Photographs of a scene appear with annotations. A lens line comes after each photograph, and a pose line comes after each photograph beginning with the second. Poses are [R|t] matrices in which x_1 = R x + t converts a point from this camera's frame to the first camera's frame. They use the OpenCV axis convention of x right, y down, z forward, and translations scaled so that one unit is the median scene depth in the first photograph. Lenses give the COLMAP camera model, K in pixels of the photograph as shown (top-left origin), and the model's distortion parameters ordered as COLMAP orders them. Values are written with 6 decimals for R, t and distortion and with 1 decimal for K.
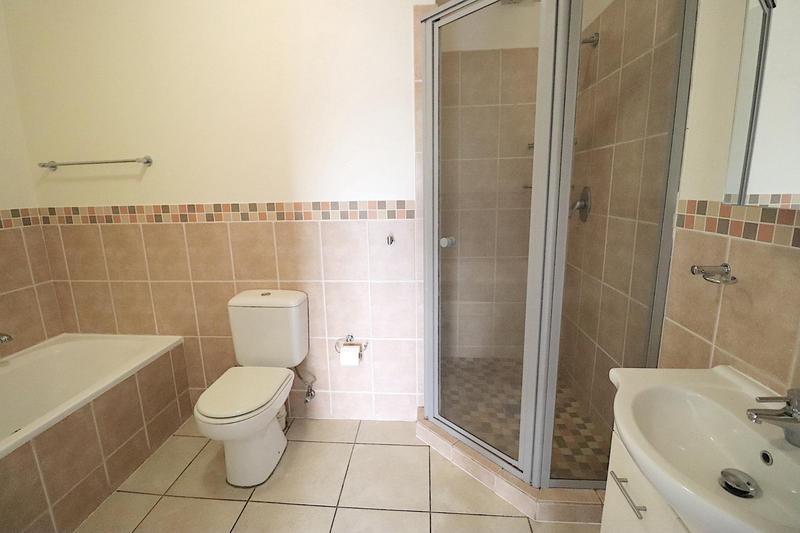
lens RADIAL K [[372.2, 0, 397.6], [0, 372.2, 262.1], [0, 0, 1]] dist [-0.022228, 0.000118]
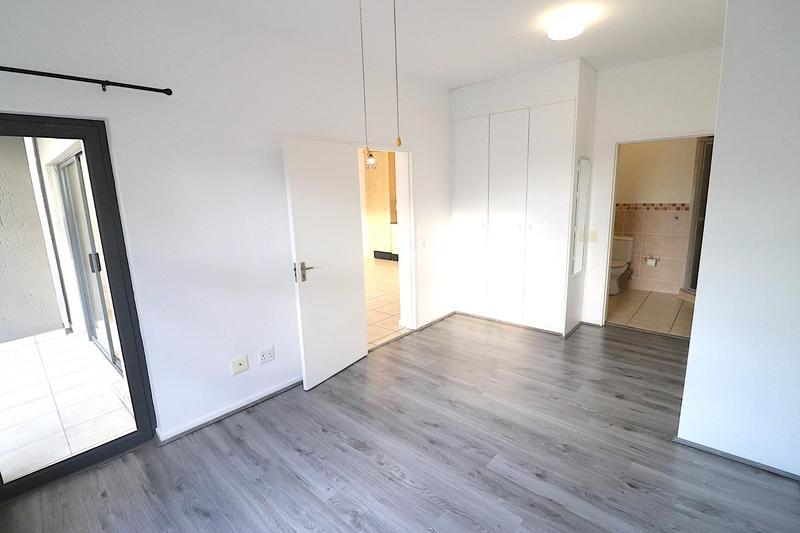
lens RADIAL K [[372.2, 0, 402.1], [0, 372.2, 267.0], [0, 0, 1]] dist [-0.022228, 0.000118]
pose [[0.795963, 0.115165, -0.594289, 0.019294], [-0.113910, 0.992693, 0.039805, 0.386083], [0.594531, 0.036012, 0.803266, -2.151137]]
